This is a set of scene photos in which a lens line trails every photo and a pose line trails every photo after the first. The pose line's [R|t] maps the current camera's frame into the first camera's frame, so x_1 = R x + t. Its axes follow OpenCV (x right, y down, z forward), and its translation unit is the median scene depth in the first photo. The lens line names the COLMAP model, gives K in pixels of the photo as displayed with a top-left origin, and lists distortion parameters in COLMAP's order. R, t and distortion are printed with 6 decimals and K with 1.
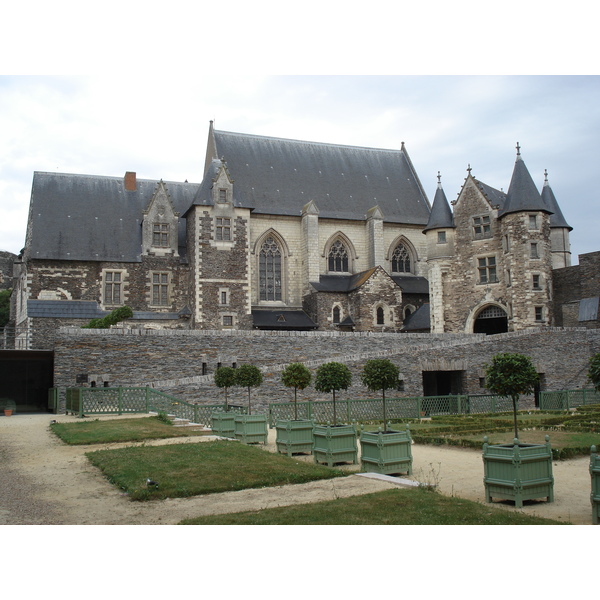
lens RADIAL K [[666.0, 0, 300.2], [0, 666.0, 299.6], [0, 0, 1]] dist [-0.115010, 0.000000]
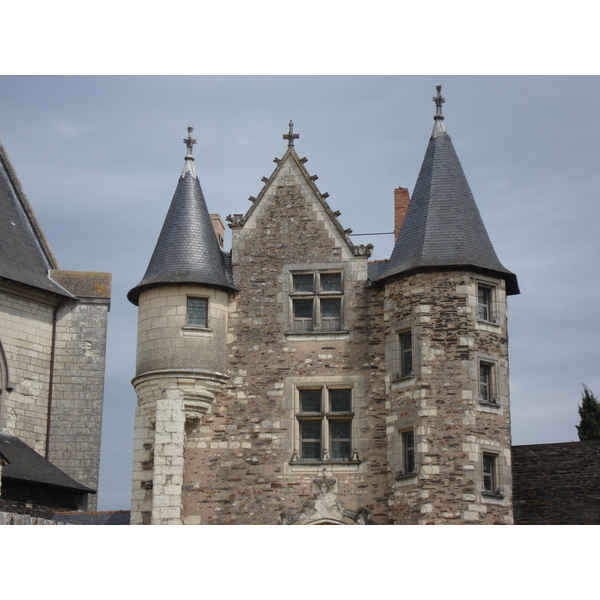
lens RADIAL K [[1473.9, 0, 297.8], [0, 1473.9, 304.7], [0, 0, 1]] dist [0.531824, 0.000000]
pose [[0.834427, 0.174562, 0.522743, -0.148855], [-0.088288, 0.978602, -0.185859, 0.040191], [-0.544001, 0.108934, 0.831983, 0.370166]]
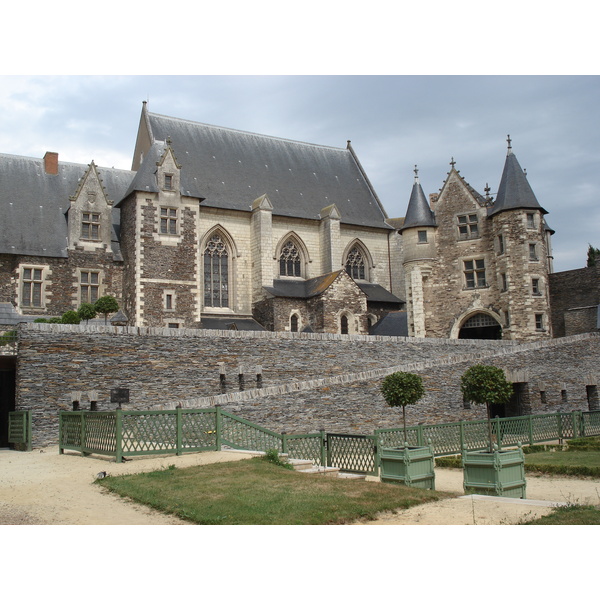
lens RADIAL K [[666.0, 0, 297.6], [0, 666.0, 298.2], [0, 0, 1]] dist [-0.115010, 0.000000]
pose [[0.983560, 0.016415, 0.179834, -0.120632], [-0.010693, 0.999407, -0.032743, 0.021271], [-0.180264, 0.030282, 0.983152, 0.162961]]
